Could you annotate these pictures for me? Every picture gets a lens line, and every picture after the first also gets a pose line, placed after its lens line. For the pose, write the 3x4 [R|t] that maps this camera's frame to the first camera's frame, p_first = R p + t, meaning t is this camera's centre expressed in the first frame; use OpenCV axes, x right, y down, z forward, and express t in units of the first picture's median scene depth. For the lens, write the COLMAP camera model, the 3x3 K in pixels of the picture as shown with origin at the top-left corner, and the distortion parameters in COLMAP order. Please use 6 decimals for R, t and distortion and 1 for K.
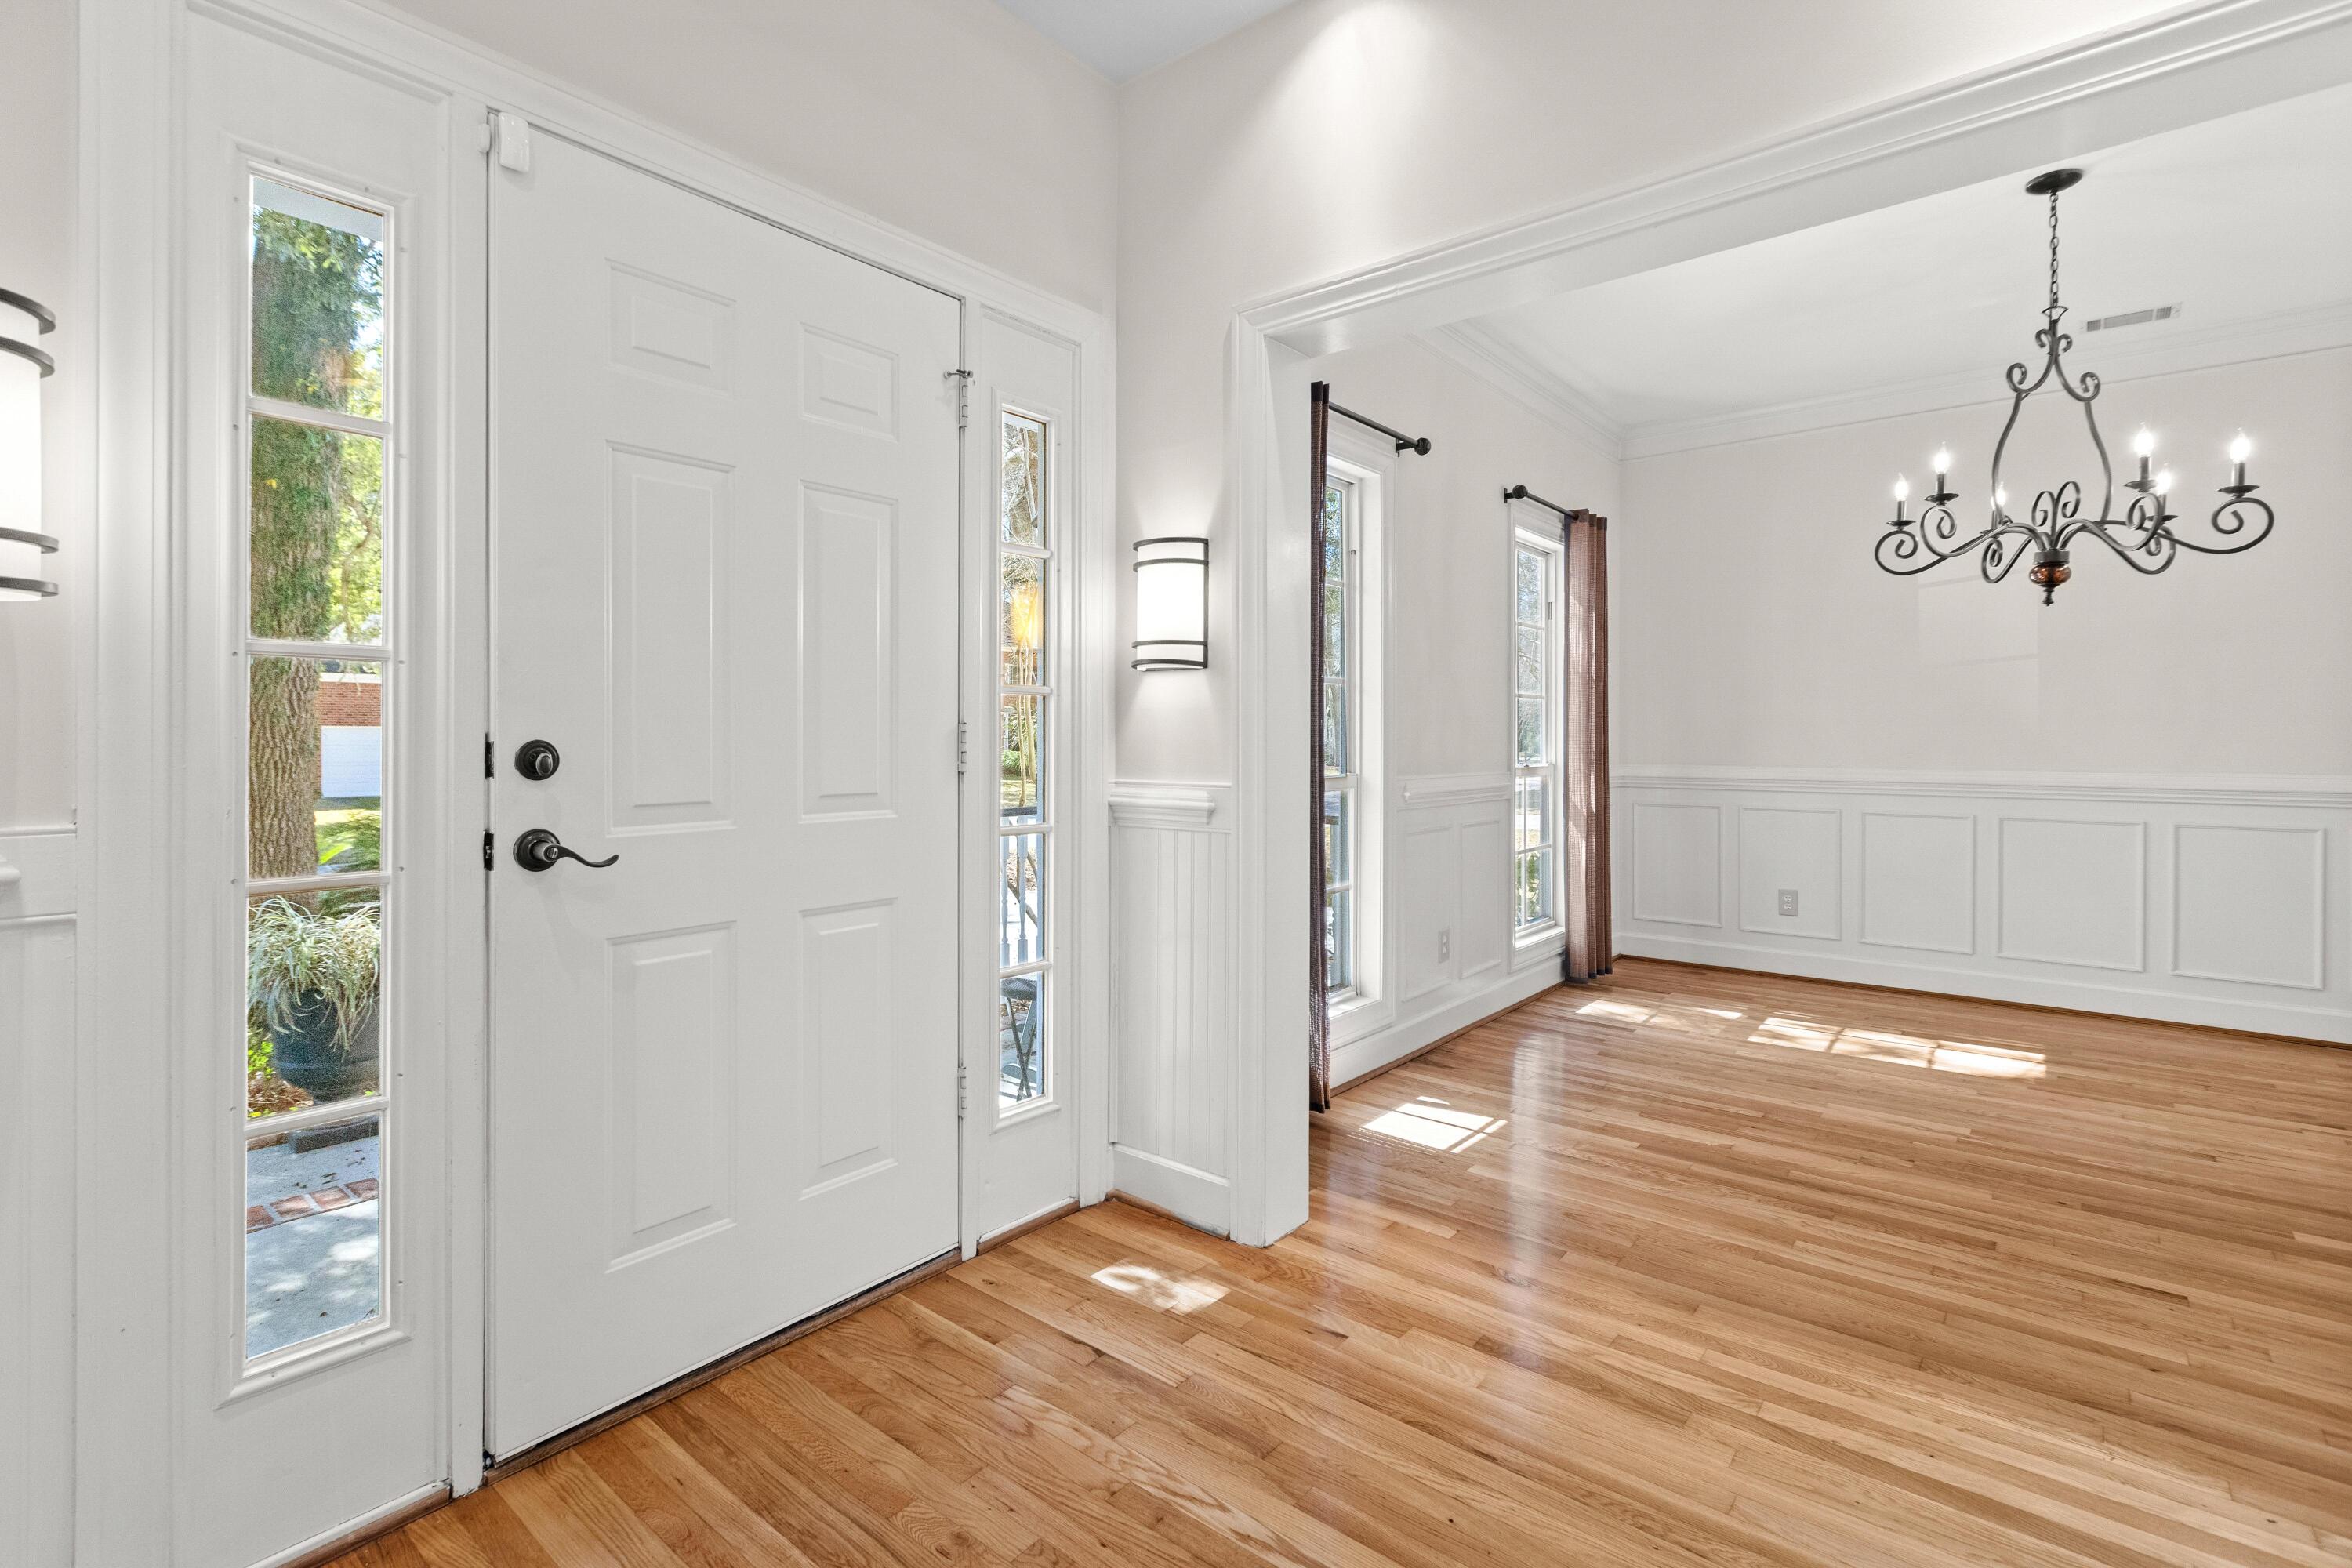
lens RADIAL K [[1090.5, 0, 1162.6], [0, 1090.5, 745.3], [0, 0, 1]] dist [0.000335, -0.000336]
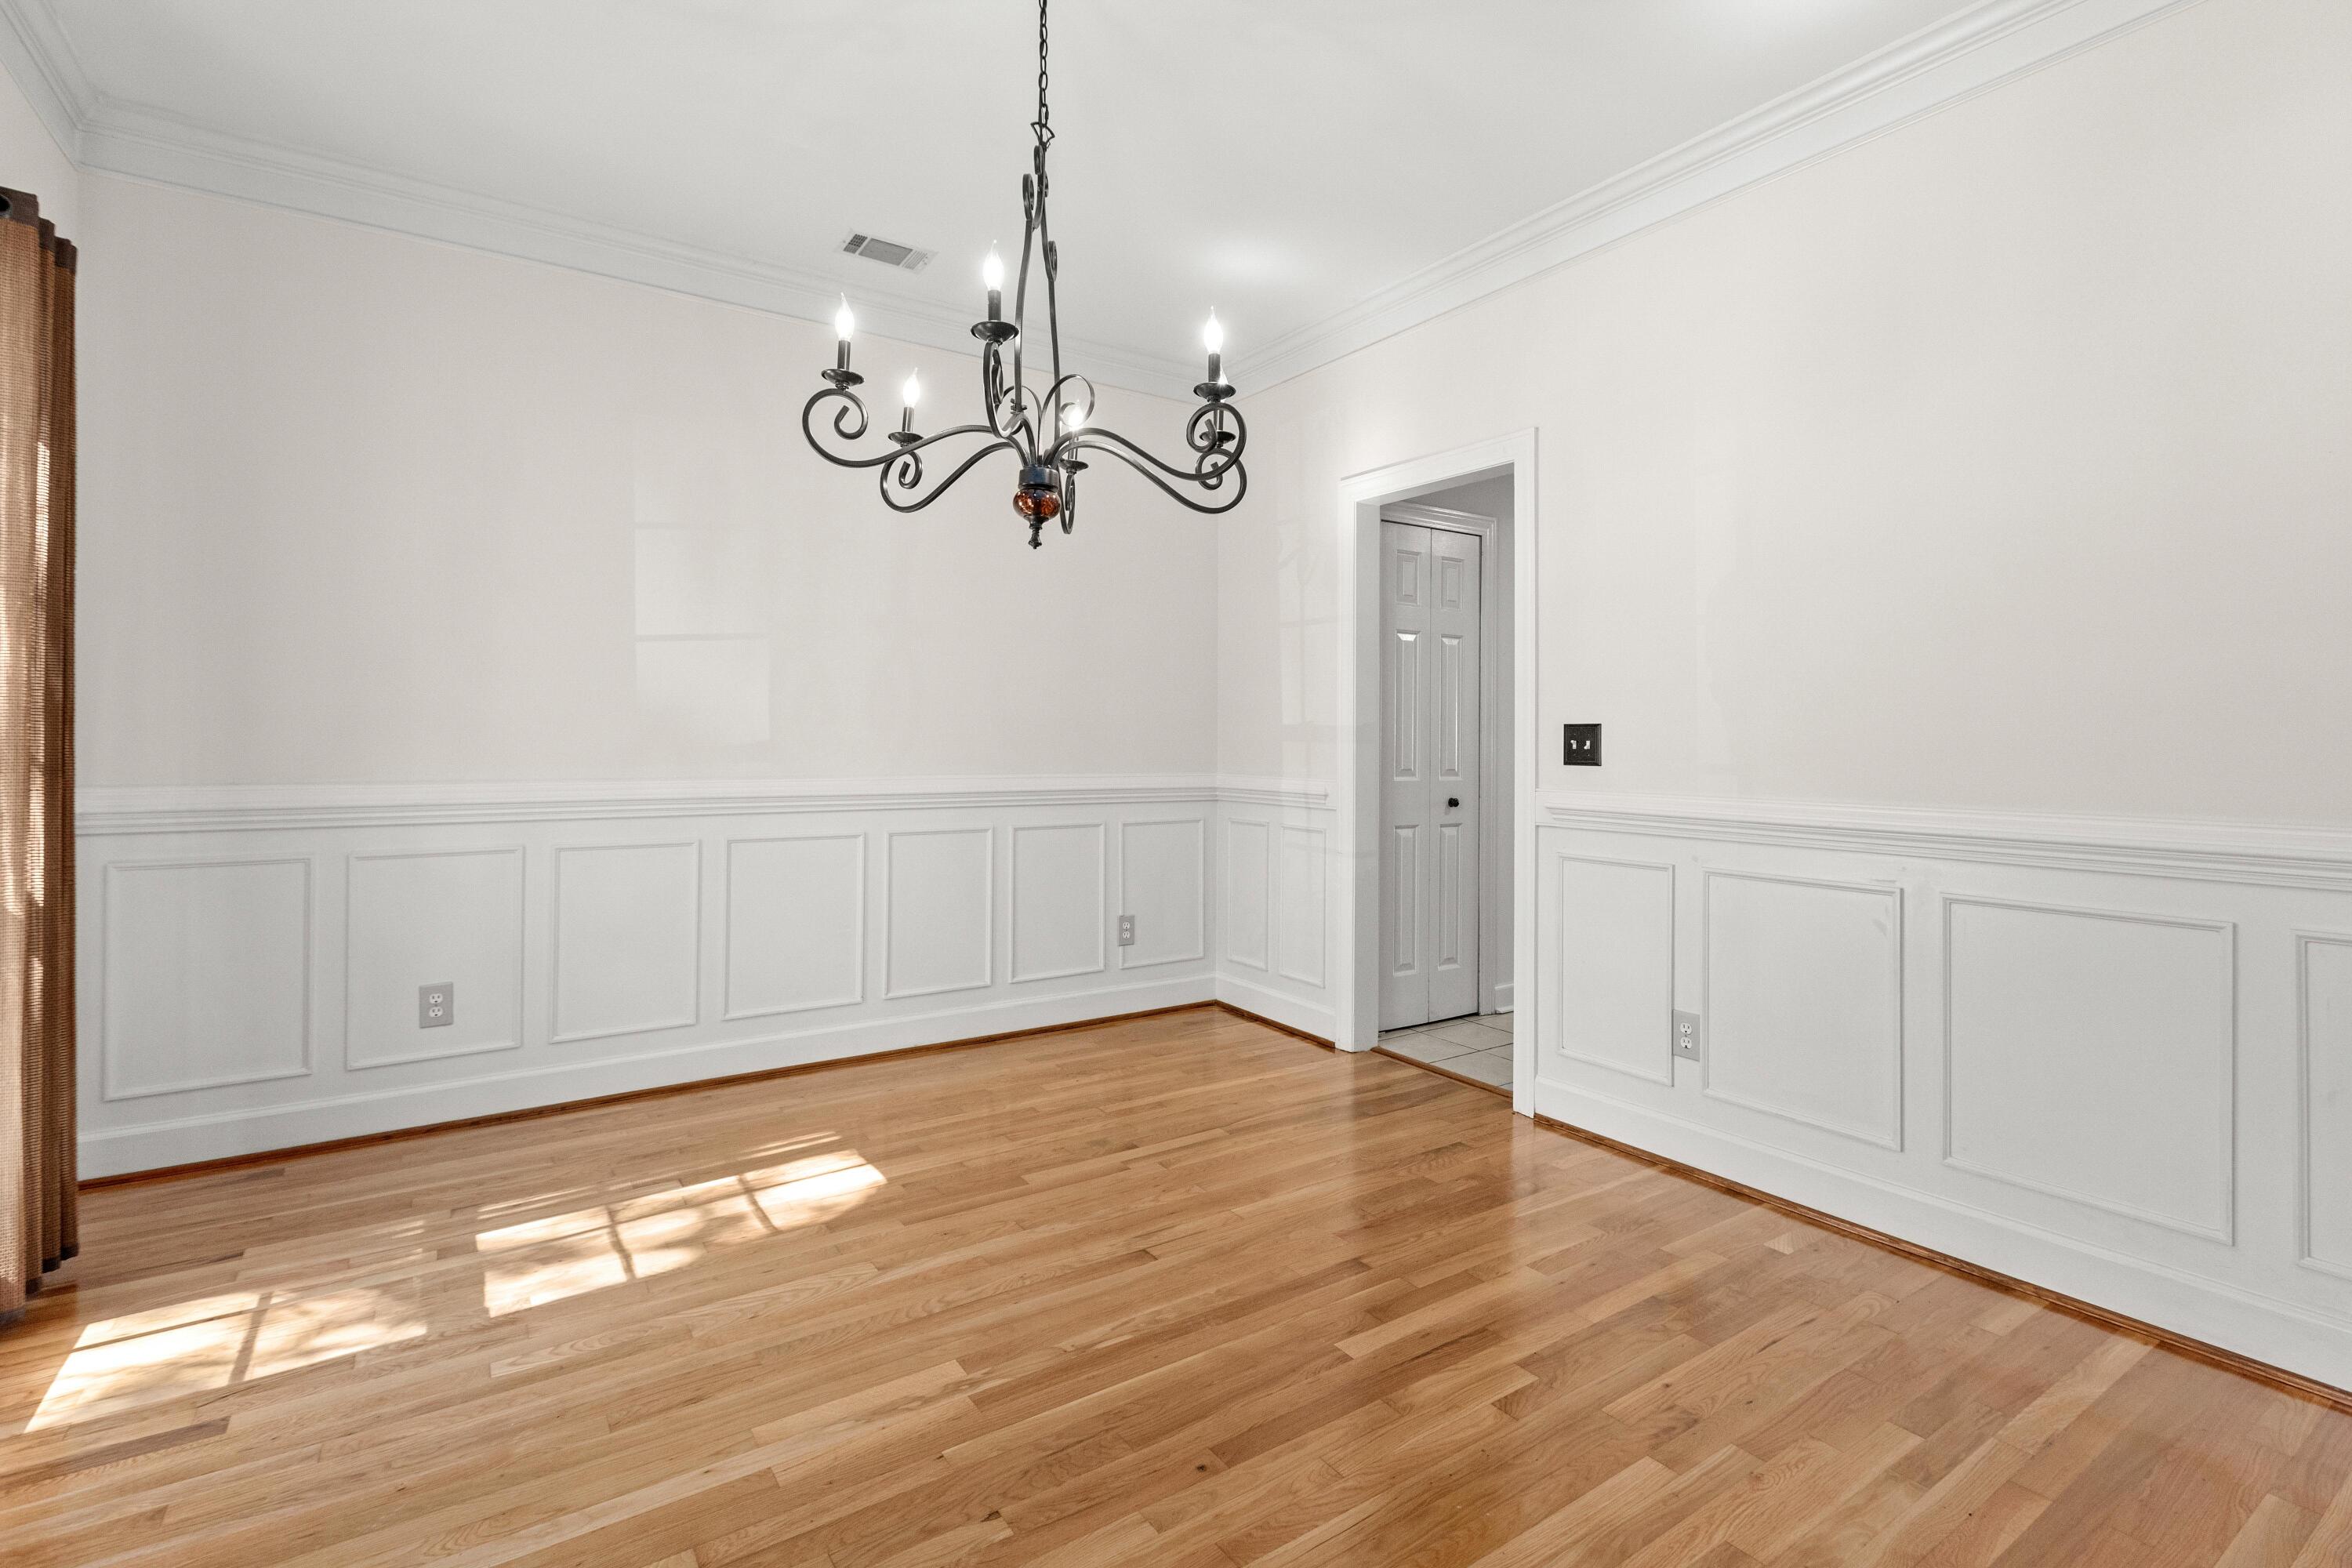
lens RADIAL K [[1072.3, 0, 1161.0], [0, 1072.3, 725.2], [0, 0, 1]] dist [0.001072, -0.001050]
pose [[0.283755, 0.017112, 0.958744, 0.164524], [0.000660, 0.999837, -0.018040, -0.002696], [-0.958897, 0.005752, 0.283698, 0.663699]]
